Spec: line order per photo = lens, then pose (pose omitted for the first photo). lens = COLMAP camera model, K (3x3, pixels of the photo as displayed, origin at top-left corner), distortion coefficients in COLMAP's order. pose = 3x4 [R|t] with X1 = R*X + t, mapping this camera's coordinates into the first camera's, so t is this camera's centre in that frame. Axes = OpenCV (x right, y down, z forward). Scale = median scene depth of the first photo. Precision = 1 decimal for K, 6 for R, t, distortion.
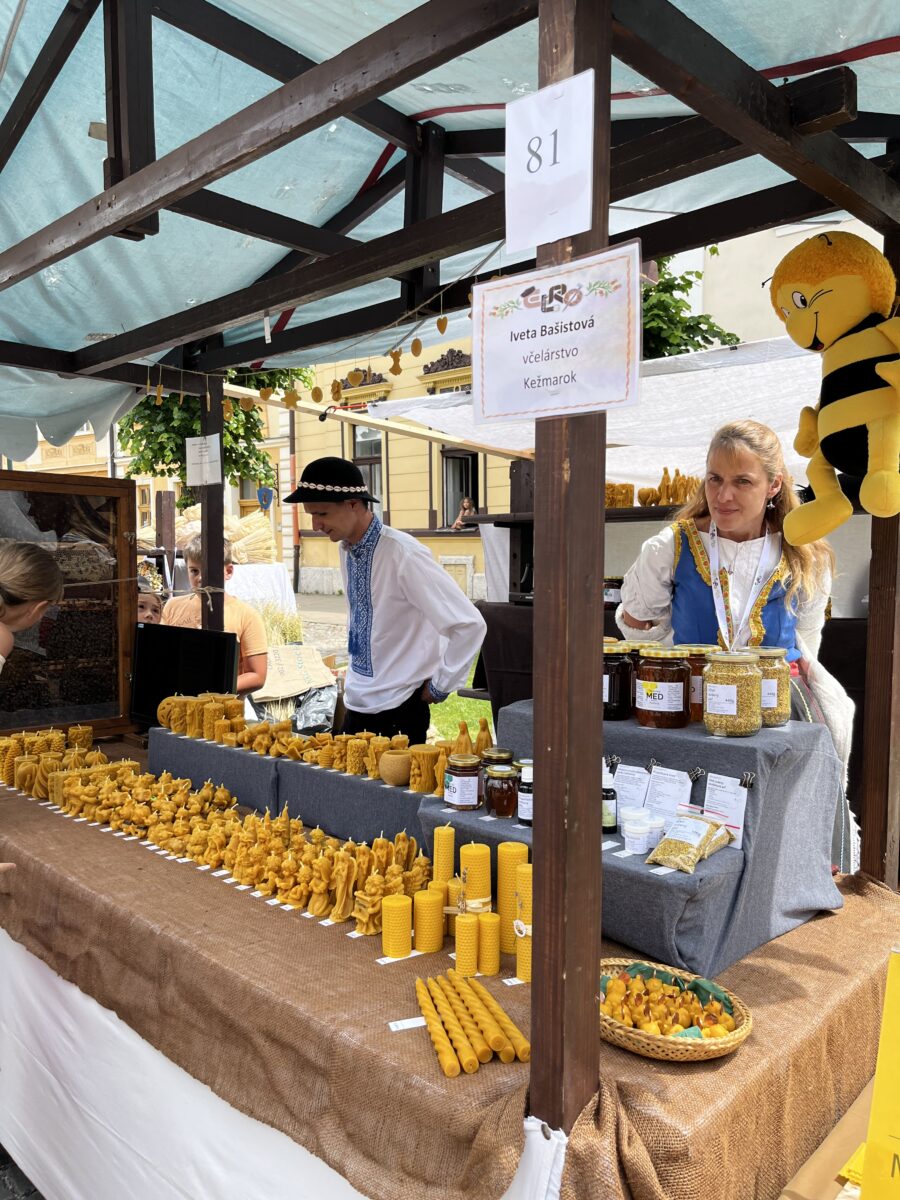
lens RADIAL K [[920.3, 0, 452.4], [0, 920.3, 604.4], [0, 0, 1]] dist [0.010246, 0.001382]
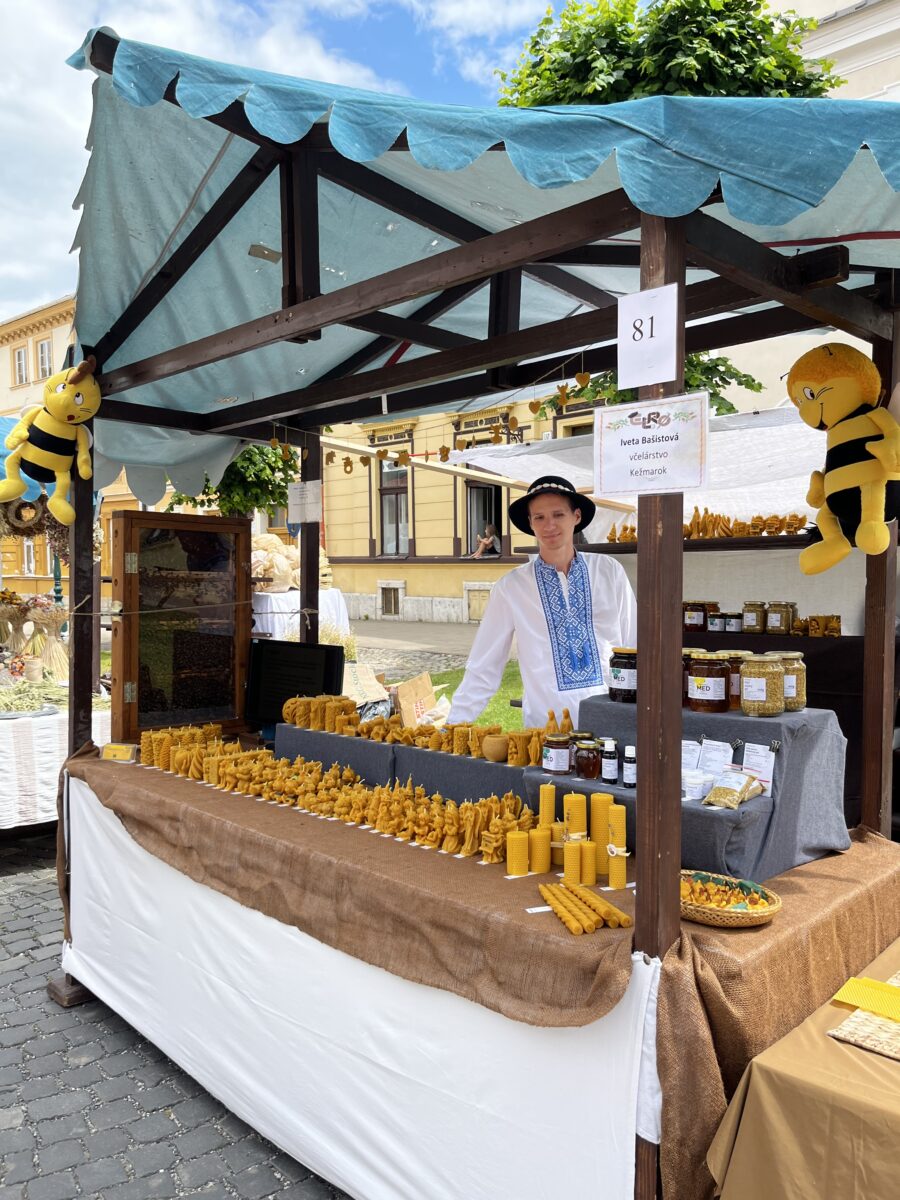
lens RADIAL K [[912.7, 0, 450.0], [0, 912.7, 600.0], [0, 0, 1]] dist [0.013102, 0.000379]
pose [[0.999798, 0.000175, -0.020081, -0.120924], [-0.000834, 0.999461, -0.032821, 0.016200], [0.020064, 0.032831, 0.999259, -0.334676]]
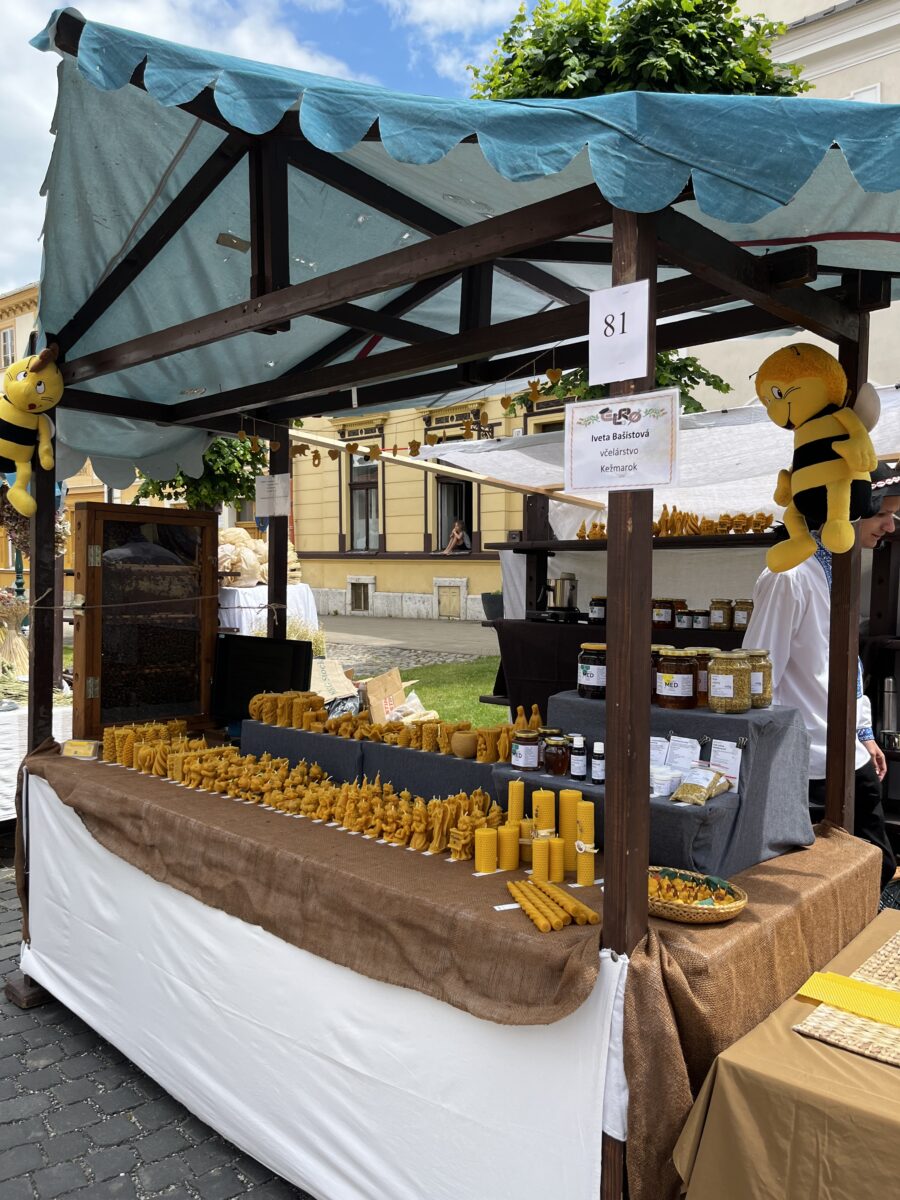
lens RADIAL K [[913.1, 0, 456.0], [0, 913.1, 595.7], [0, 0, 1]] dist [0.010848, -0.002102]
pose [[0.999791, 0.006336, 0.019456, -0.120516], [-0.005684, 0.999427, -0.033373, 0.016790], [-0.019657, 0.033256, 0.999254, -0.325744]]
